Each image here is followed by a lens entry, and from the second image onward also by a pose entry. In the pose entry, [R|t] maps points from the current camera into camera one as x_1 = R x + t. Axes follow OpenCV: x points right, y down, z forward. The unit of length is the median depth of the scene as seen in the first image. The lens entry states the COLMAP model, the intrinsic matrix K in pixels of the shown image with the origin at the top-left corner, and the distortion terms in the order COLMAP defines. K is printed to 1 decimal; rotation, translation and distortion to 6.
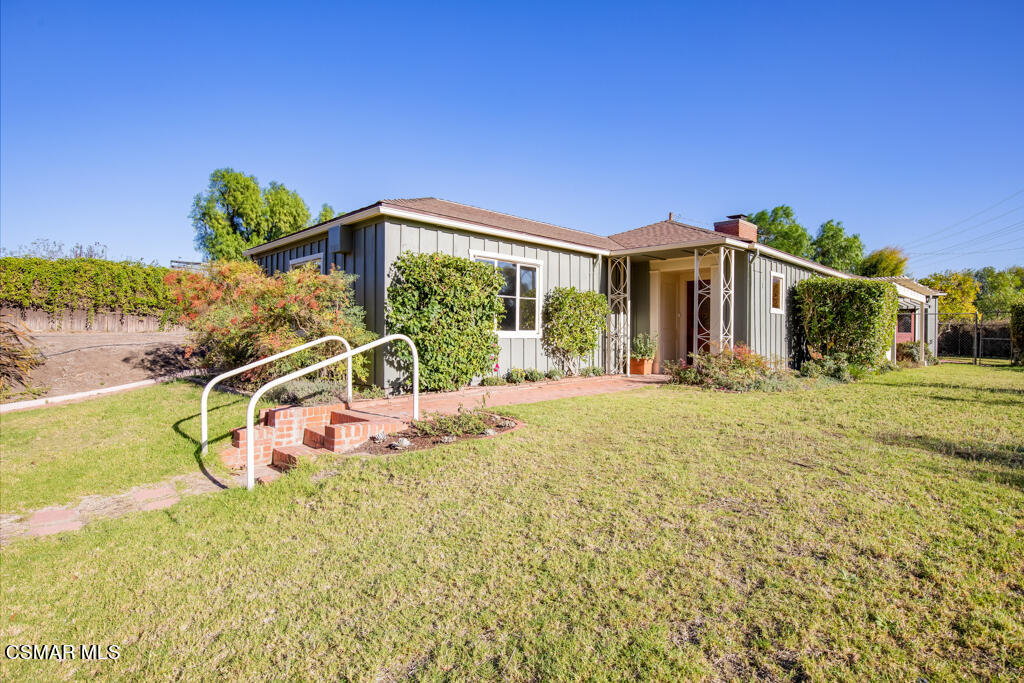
lens RADIAL K [[515.2, 0, 519.5], [0, 515.2, 347.6], [0, 0, 1]] dist [-0.020698, 0.001427]
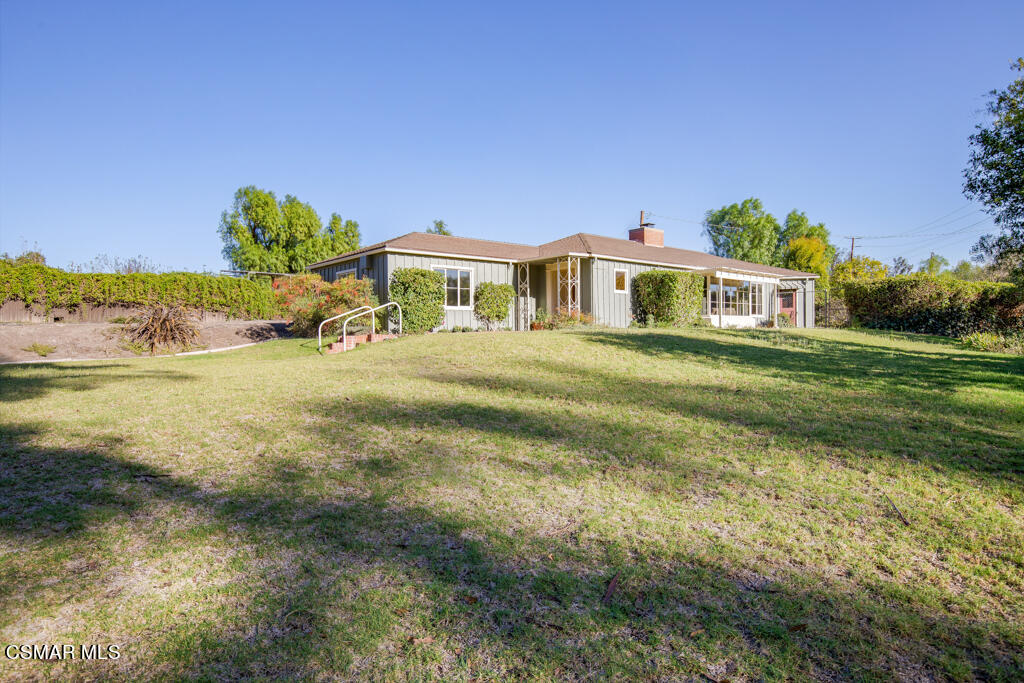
lens RADIAL K [[581.1, 0, 507.7], [0, 581.1, 337.1], [0, 0, 1]] dist [0.004085, -0.000070]
pose [[0.997962, -0.027240, -0.057705, 0.237182], [0.025804, 0.999342, -0.025491, 0.111792], [0.058362, 0.023950, 0.998008, -0.884561]]
